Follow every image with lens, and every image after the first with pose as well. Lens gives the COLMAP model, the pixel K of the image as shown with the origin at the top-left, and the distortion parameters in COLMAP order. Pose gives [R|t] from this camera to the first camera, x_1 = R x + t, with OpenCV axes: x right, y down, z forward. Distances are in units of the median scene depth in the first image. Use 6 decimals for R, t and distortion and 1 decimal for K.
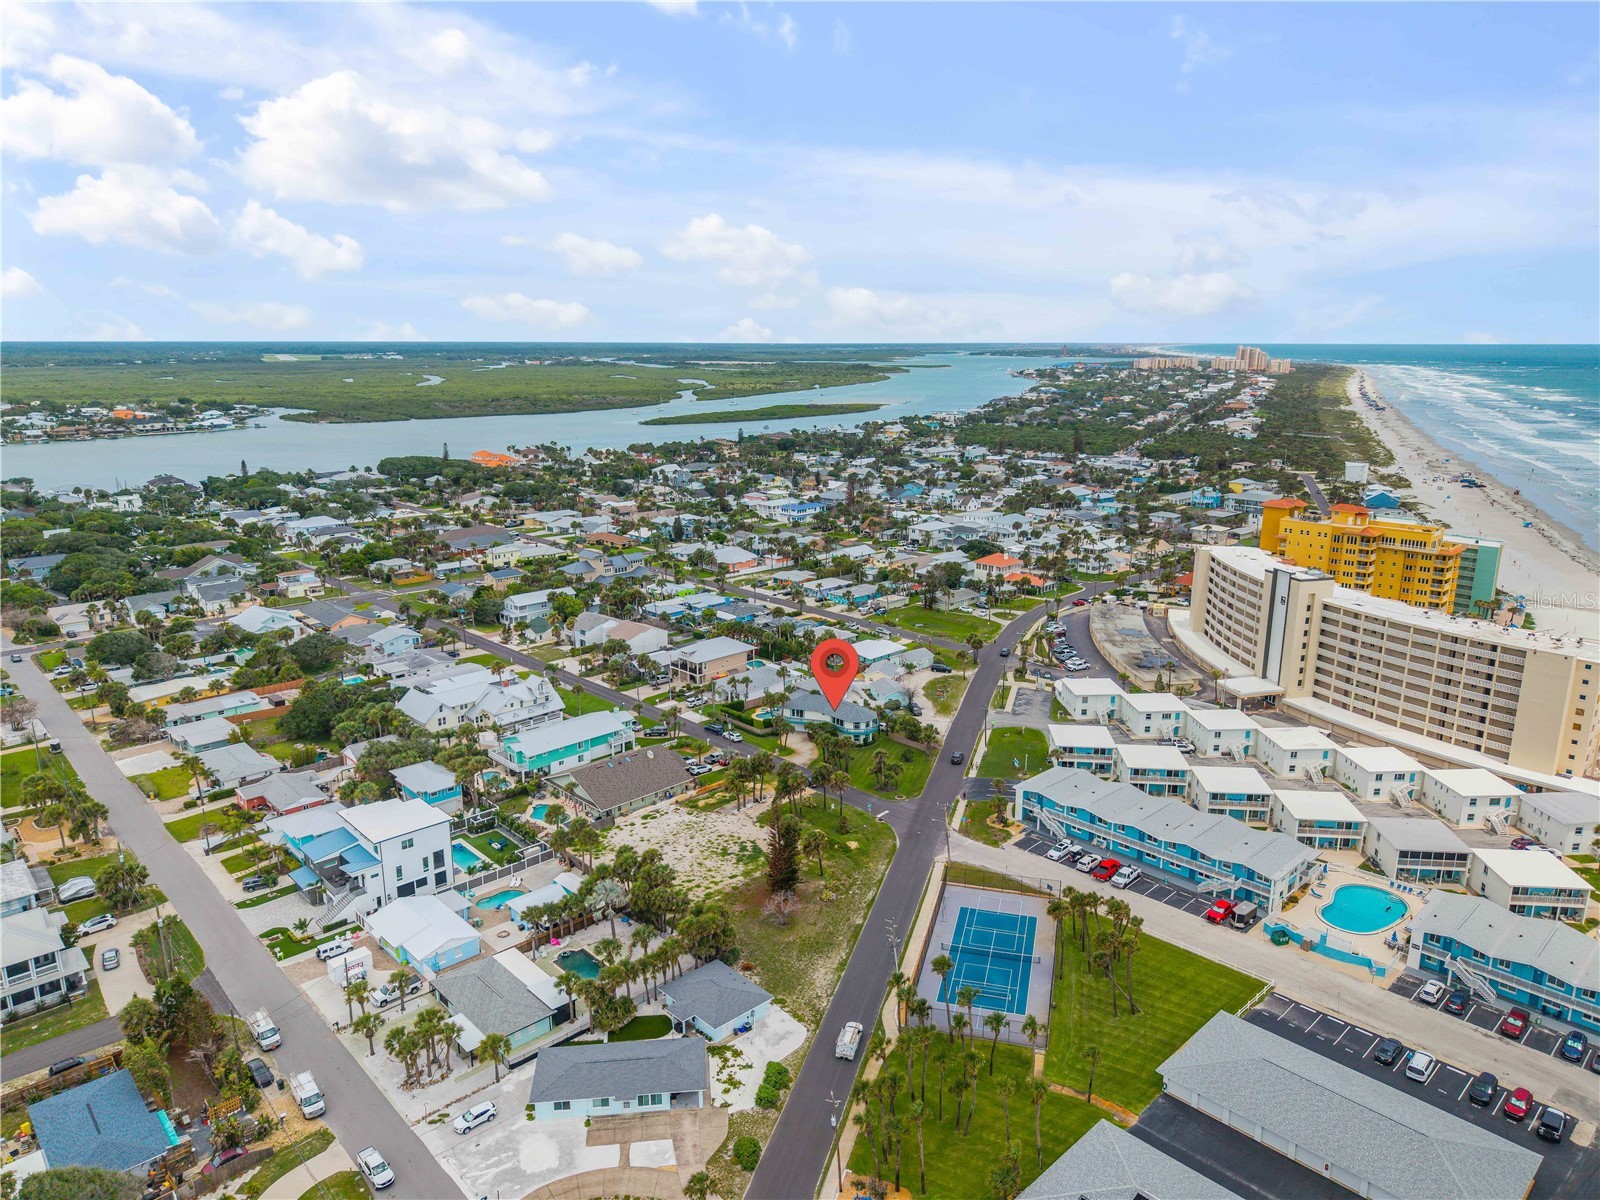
lens RADIAL K [[1071.0, 0, 800.0], [0, 1071.0, 600.0], [0, 0, 1]] dist [0.100596, -0.147852]
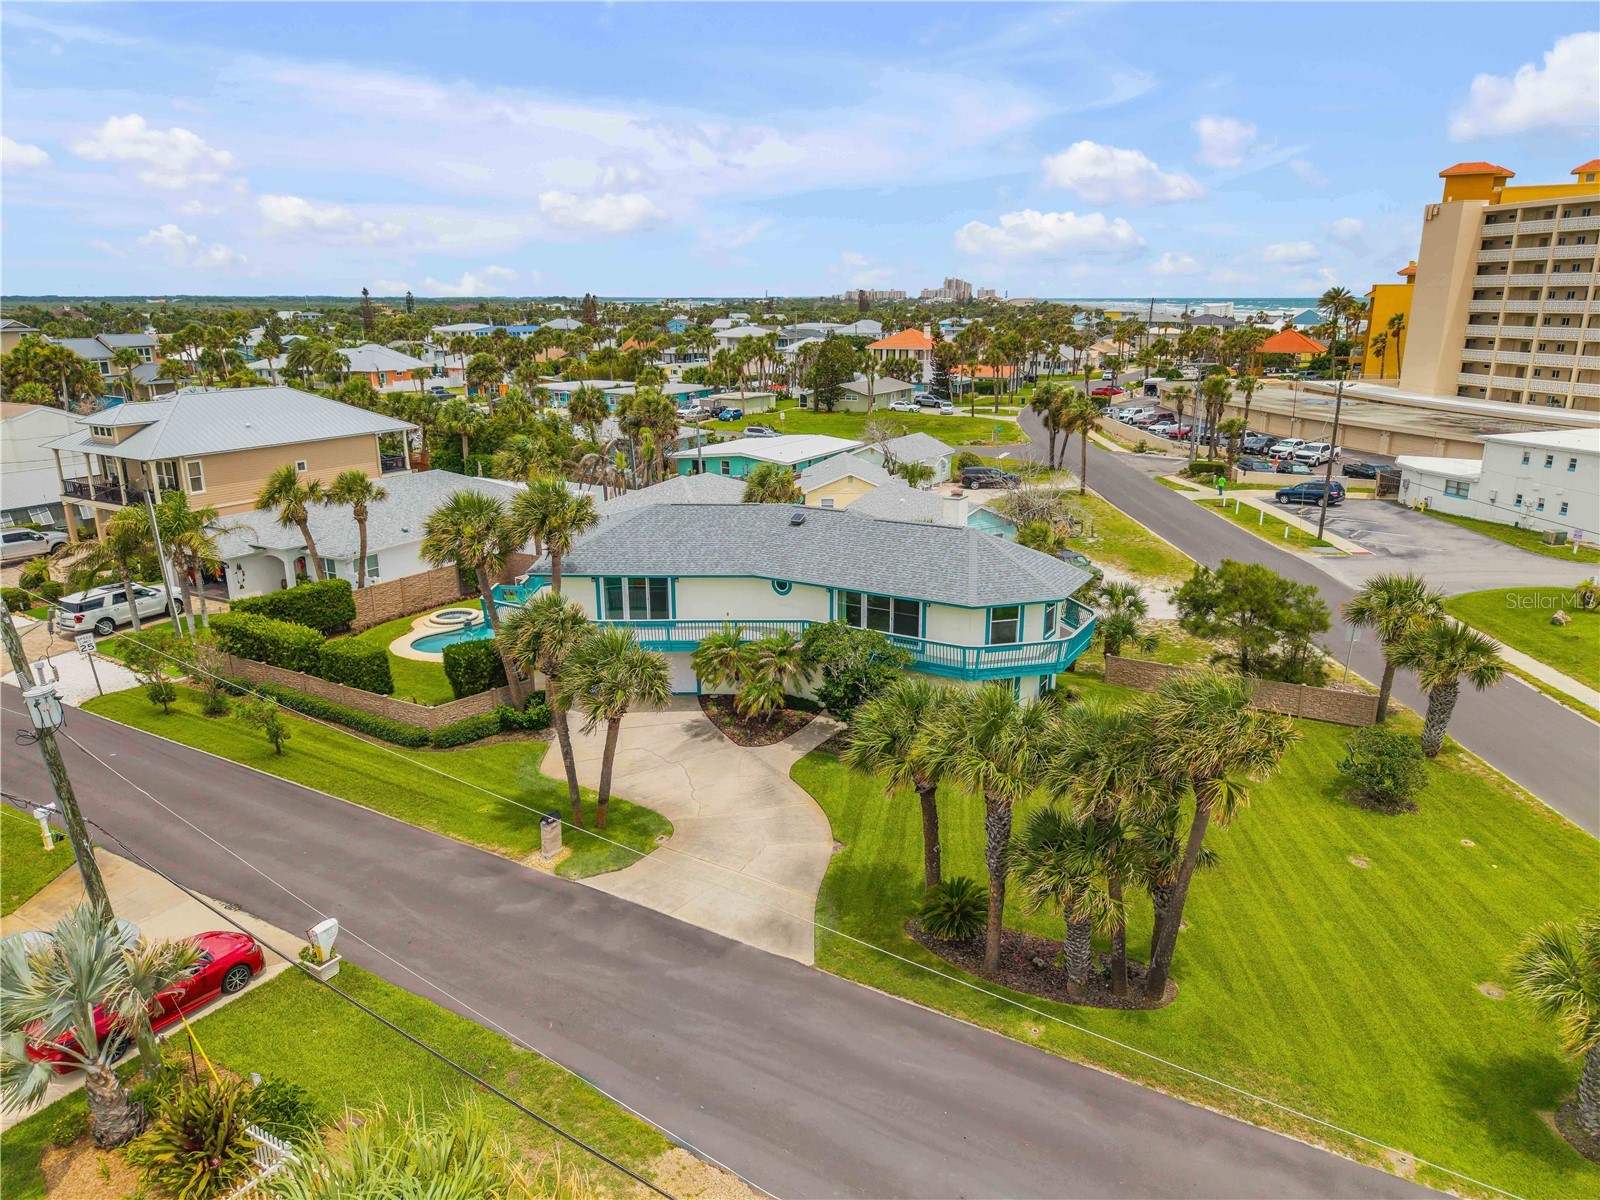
lens RADIAL K [[1073.4, 0, 798.6], [0, 1073.4, 613.8], [0, 0, 1]] dist [0.001849, 0.000188]
pose [[0.963124, -0.078692, 0.257294, -0.019480], [0.066596, 0.996240, 0.055411, 0.084983], [-0.260688, -0.036233, 0.964743, 0.691932]]
